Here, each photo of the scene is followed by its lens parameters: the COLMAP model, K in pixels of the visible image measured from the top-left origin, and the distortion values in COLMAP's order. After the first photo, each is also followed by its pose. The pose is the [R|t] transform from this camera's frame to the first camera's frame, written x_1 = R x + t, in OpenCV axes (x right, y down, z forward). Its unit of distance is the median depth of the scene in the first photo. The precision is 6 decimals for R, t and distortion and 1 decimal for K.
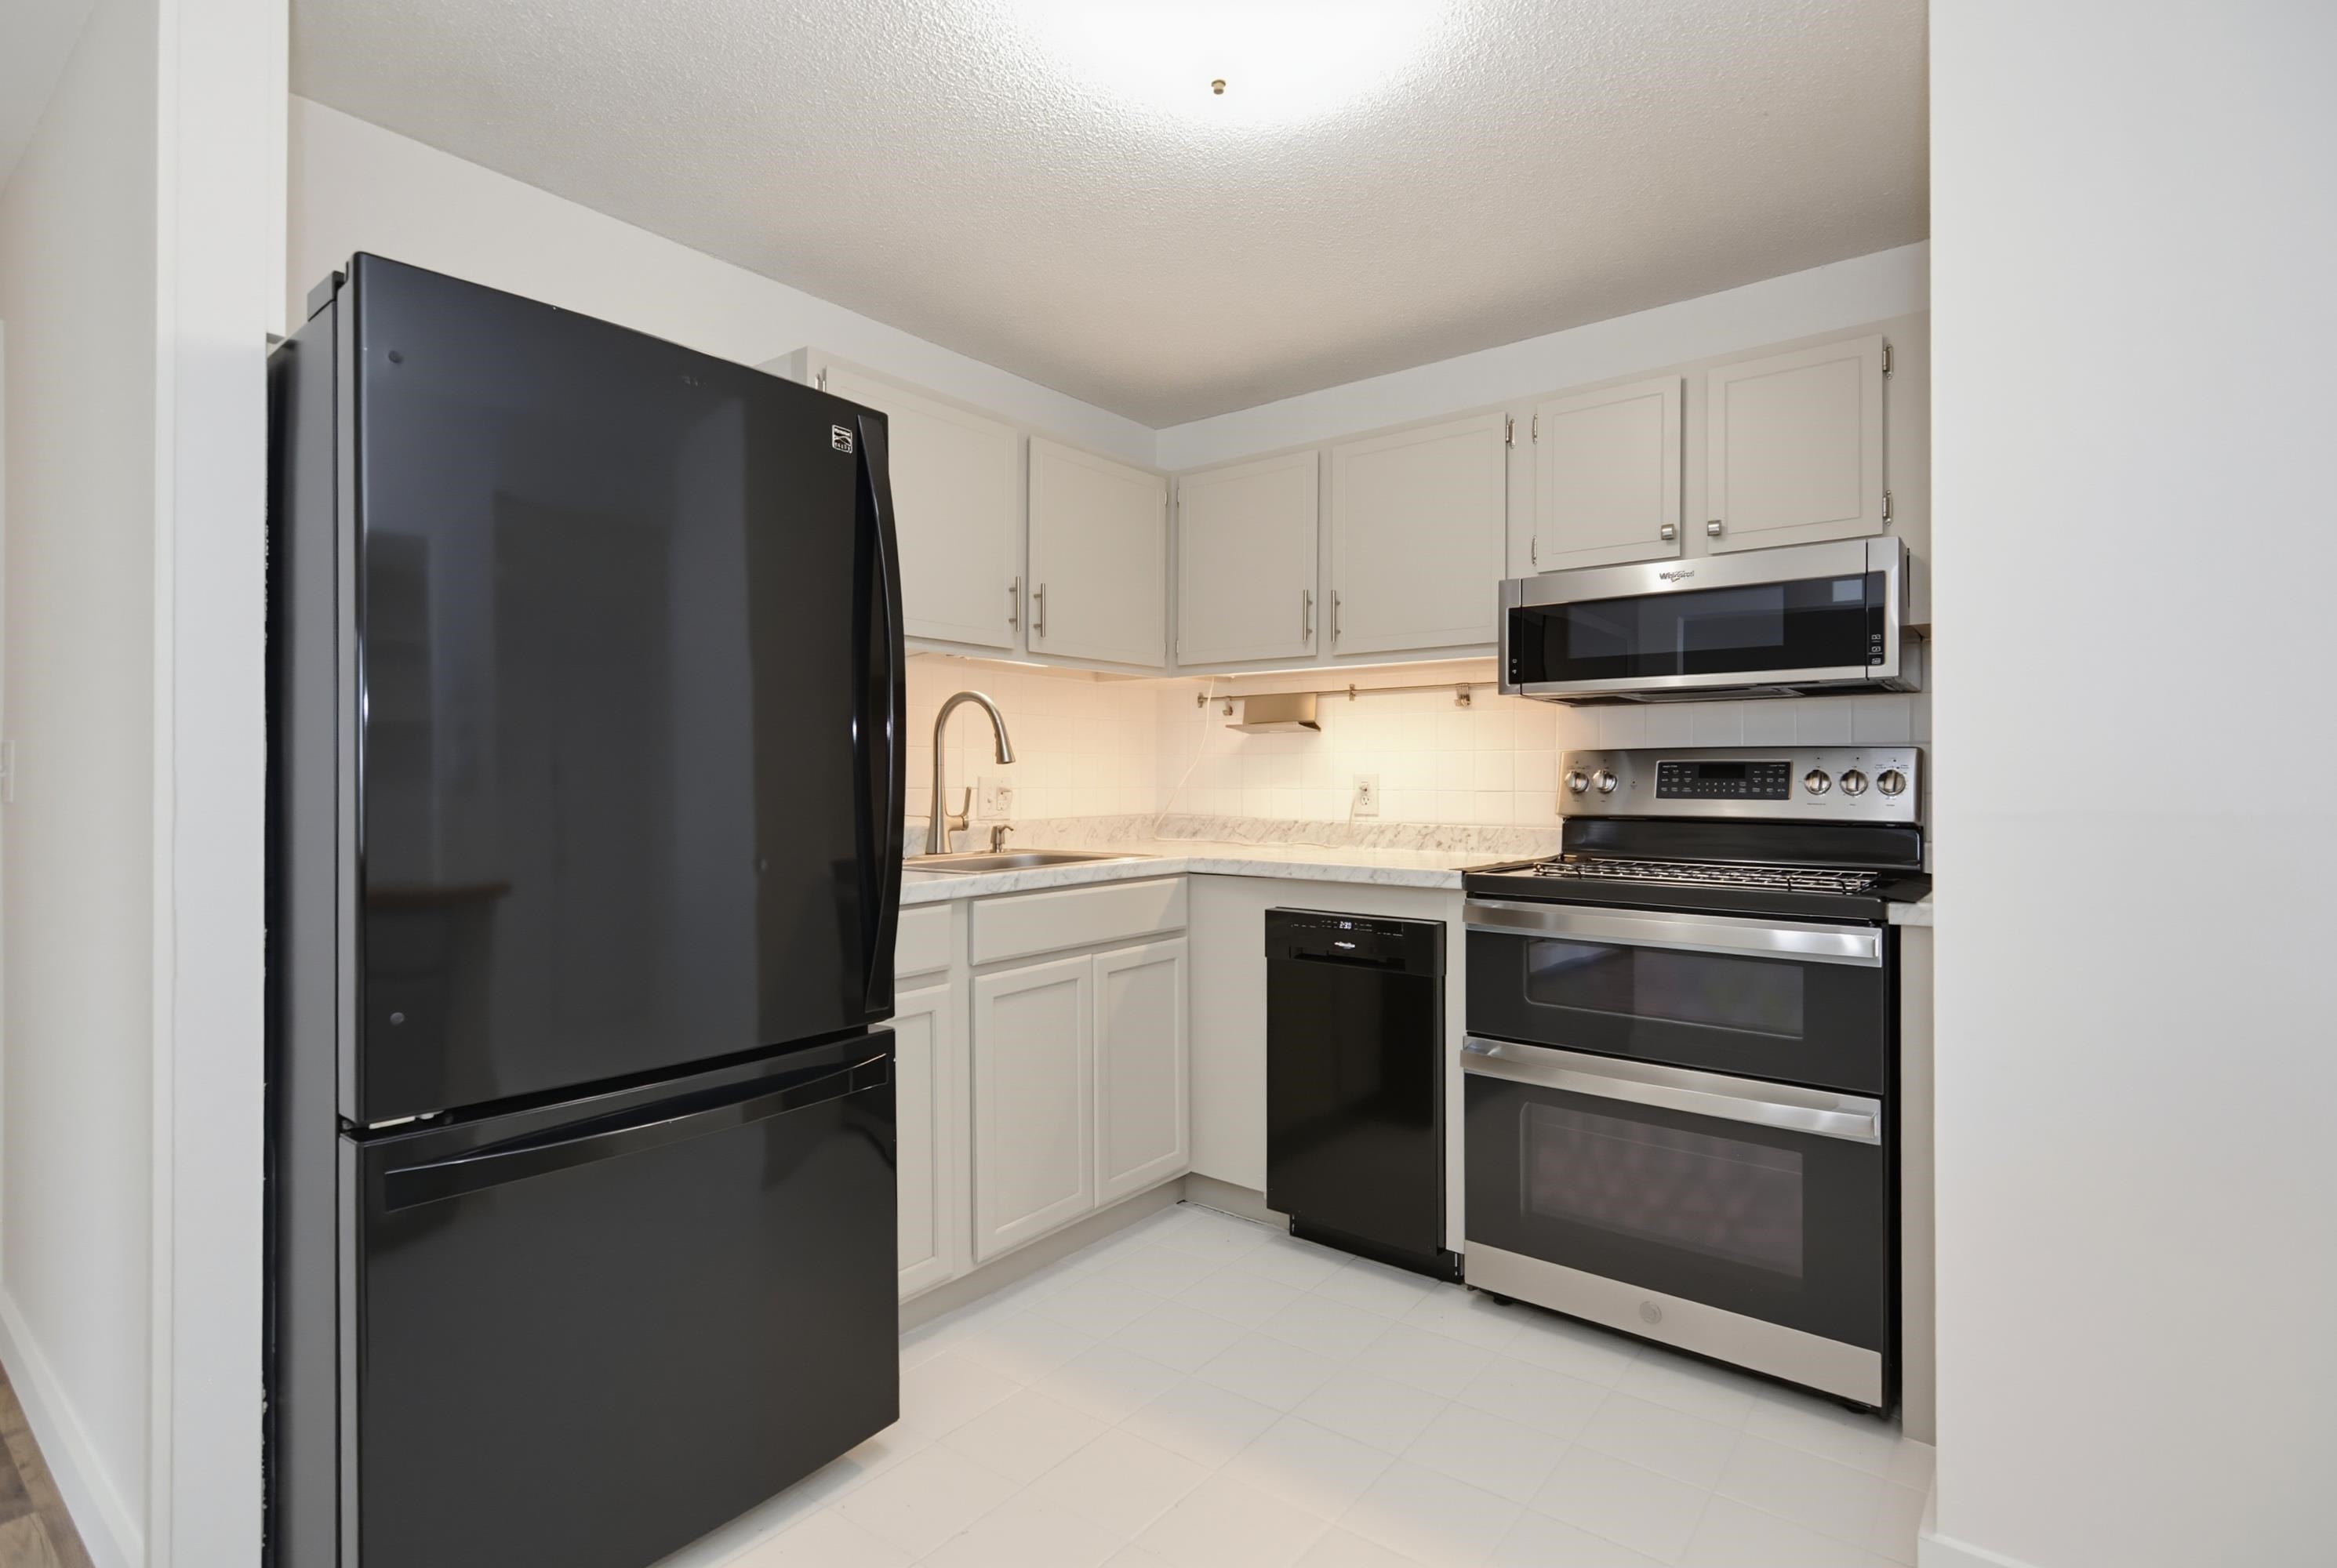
lens RADIAL K [[1122.2, 0, 1173.1], [0, 1122.2, 774.3], [0, 0, 1]] dist [0.000986, 0.000121]
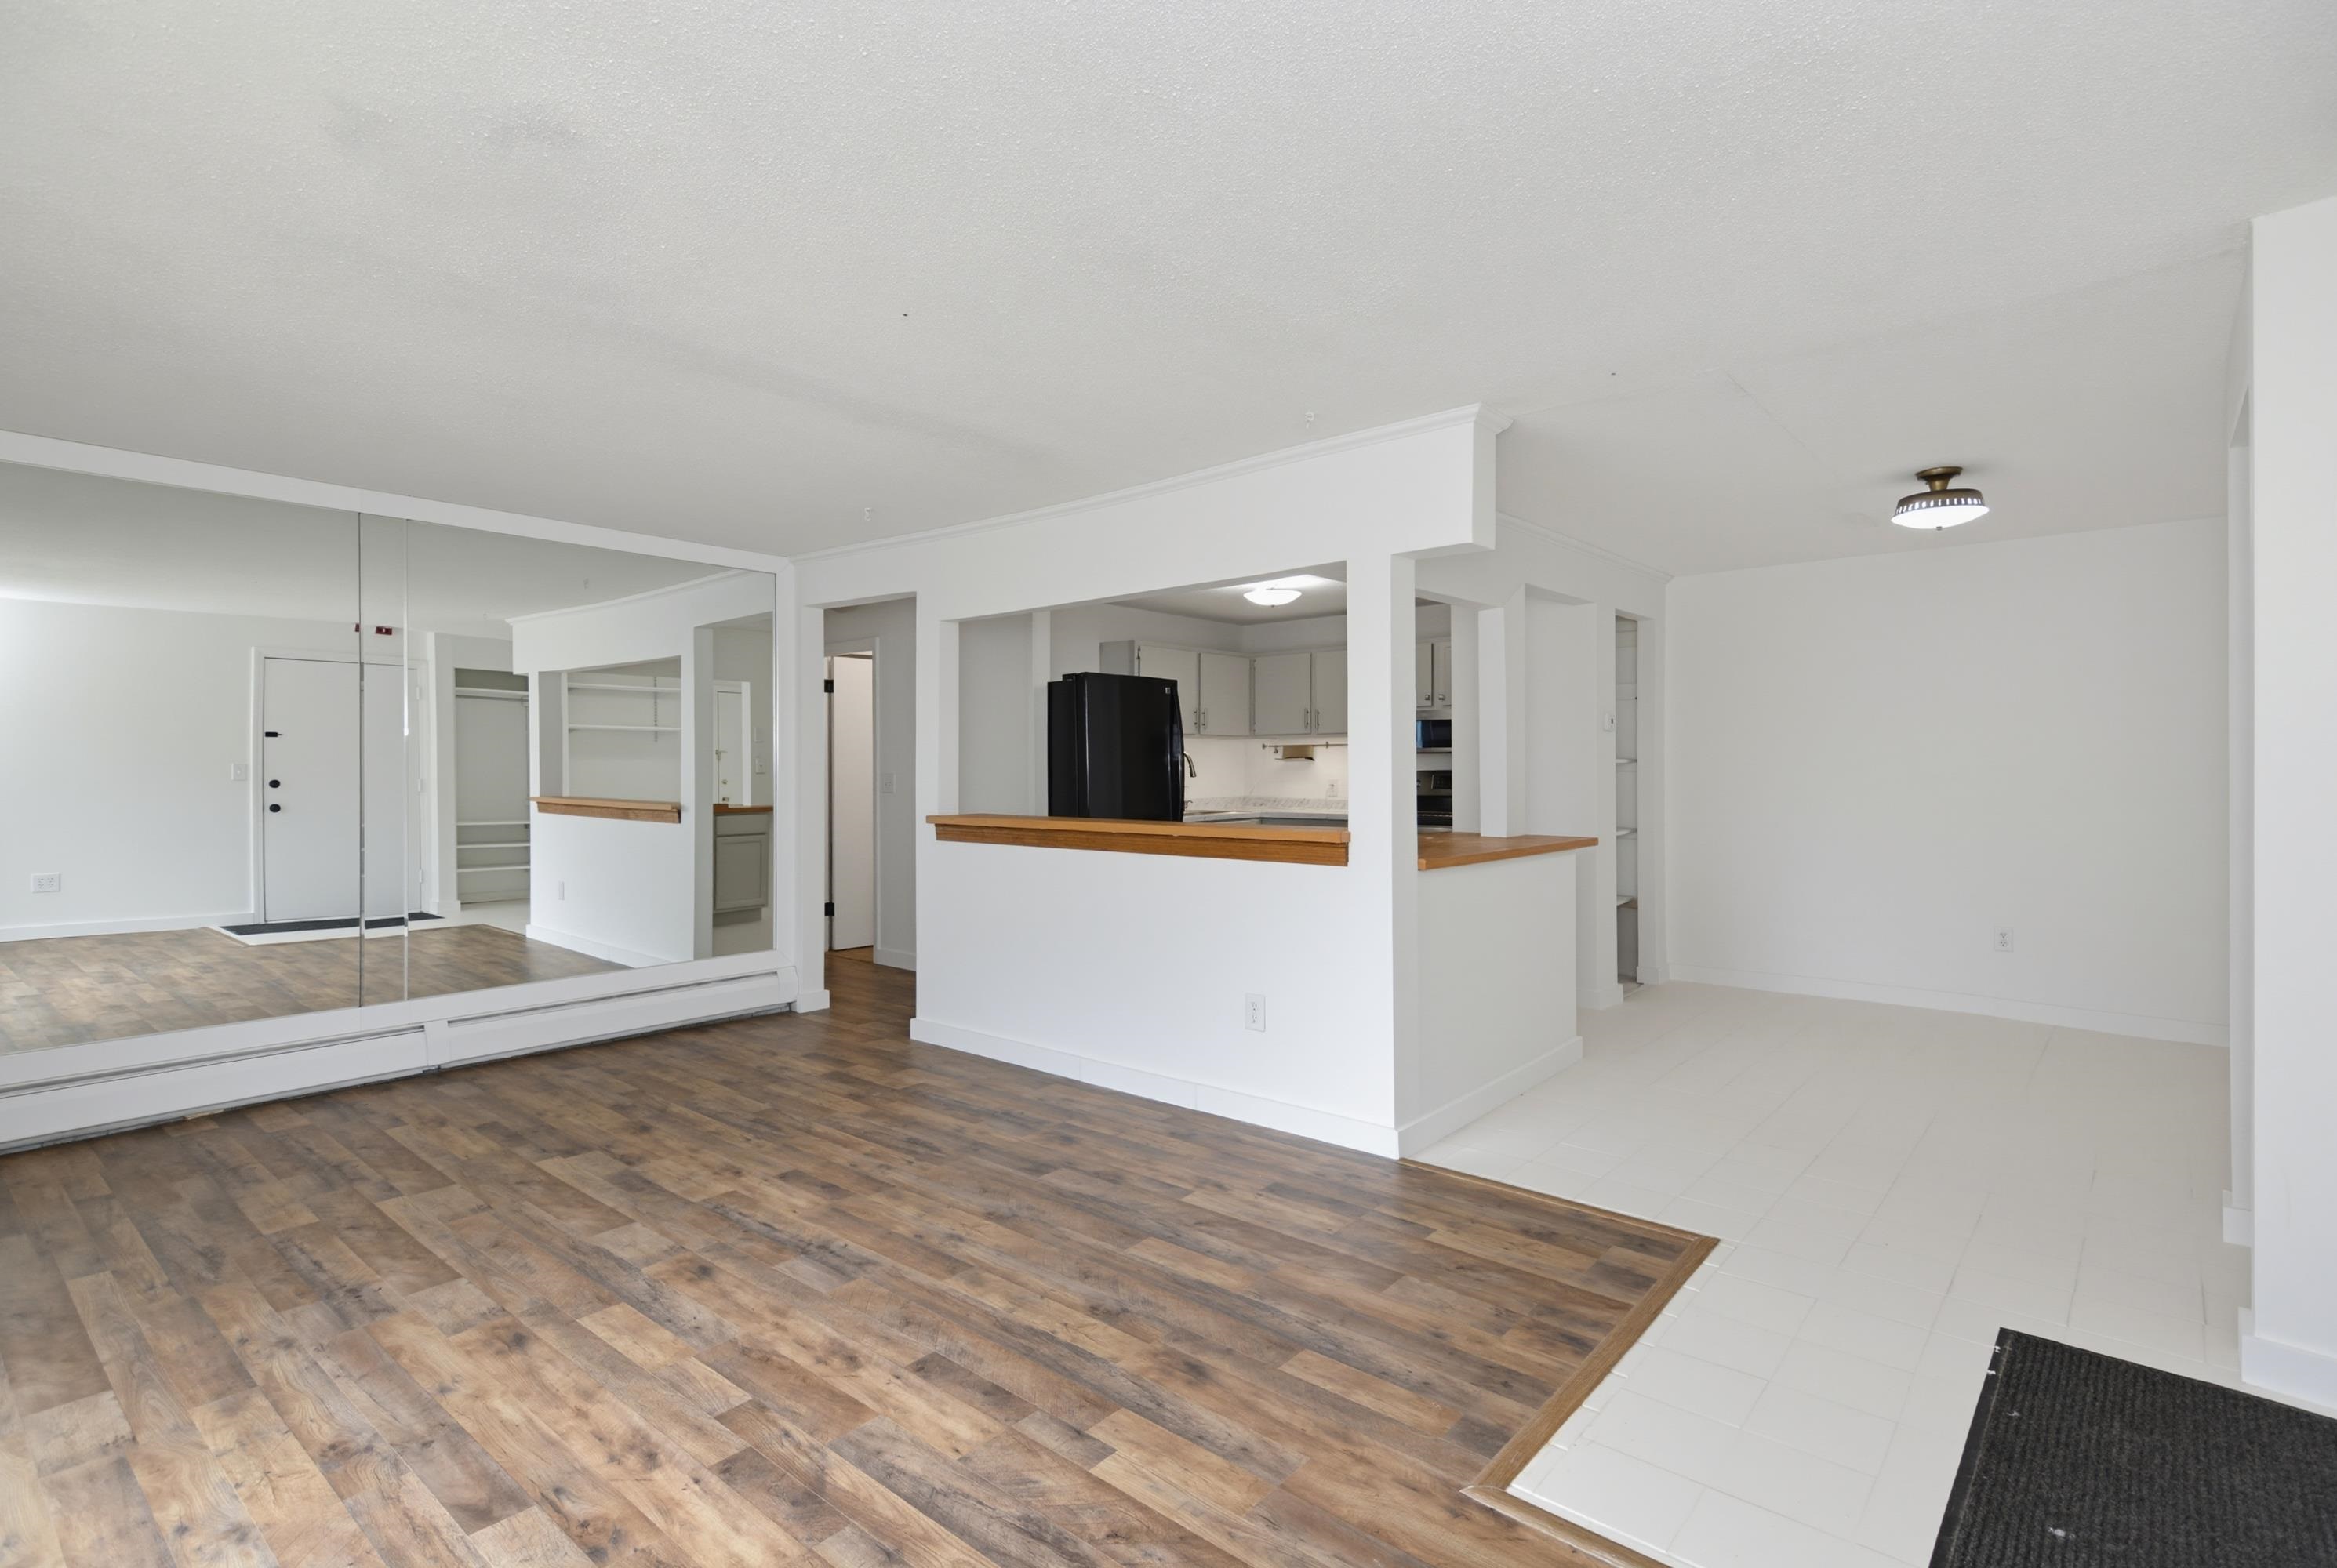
lens RADIAL K [[1158.1, 0, 1183.3], [0, 1158.1, 744.4], [0, 0, 1]] dist [0.019934, -0.000545]
pose [[0.999388, -0.003774, -0.034764, -0.081115], [0.003242, 0.999877, -0.015336, -0.047814], [0.034818, 0.015214, 0.999278, -1.922674]]
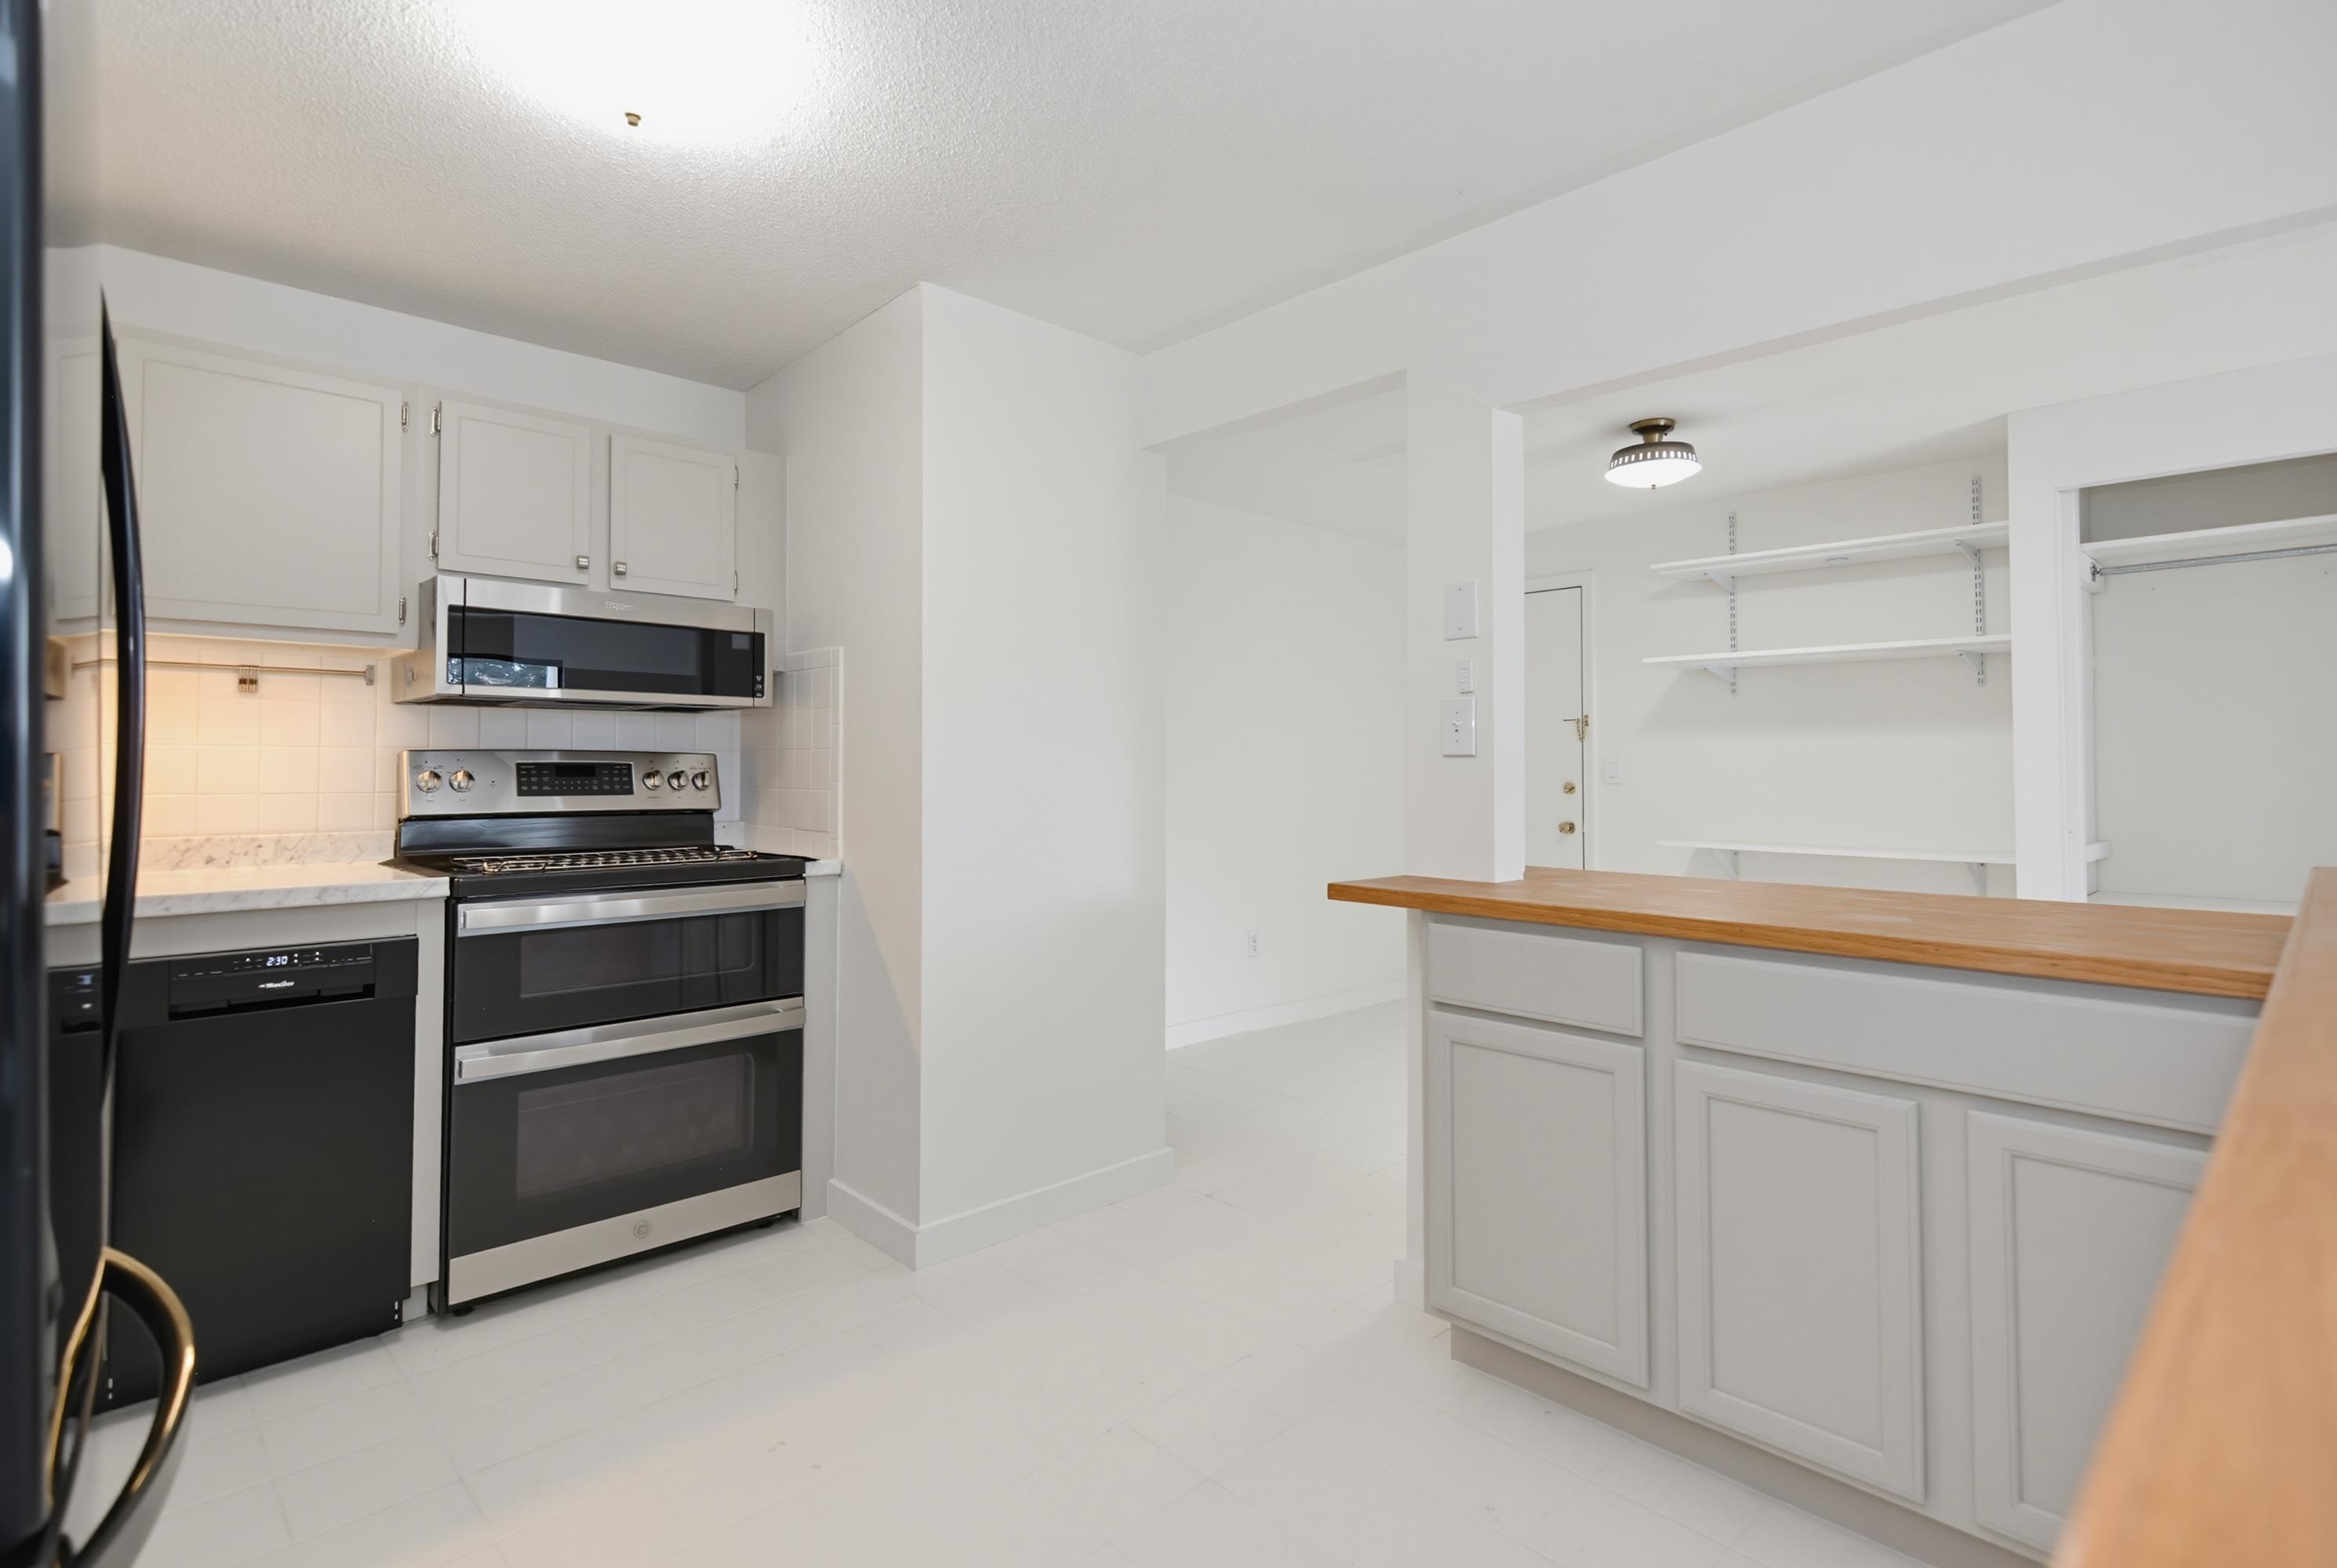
lens RADIAL K [[1158.1, 0, 1183.3], [0, 1158.1, 744.4], [0, 0, 1]] dist [0.019934, -0.000545]
pose [[0.125686, 0.018201, 0.991903, -0.615605], [-0.006485, 0.999825, -0.017525, -0.013377], [-0.992049, -0.004230, 0.125783, 0.231577]]
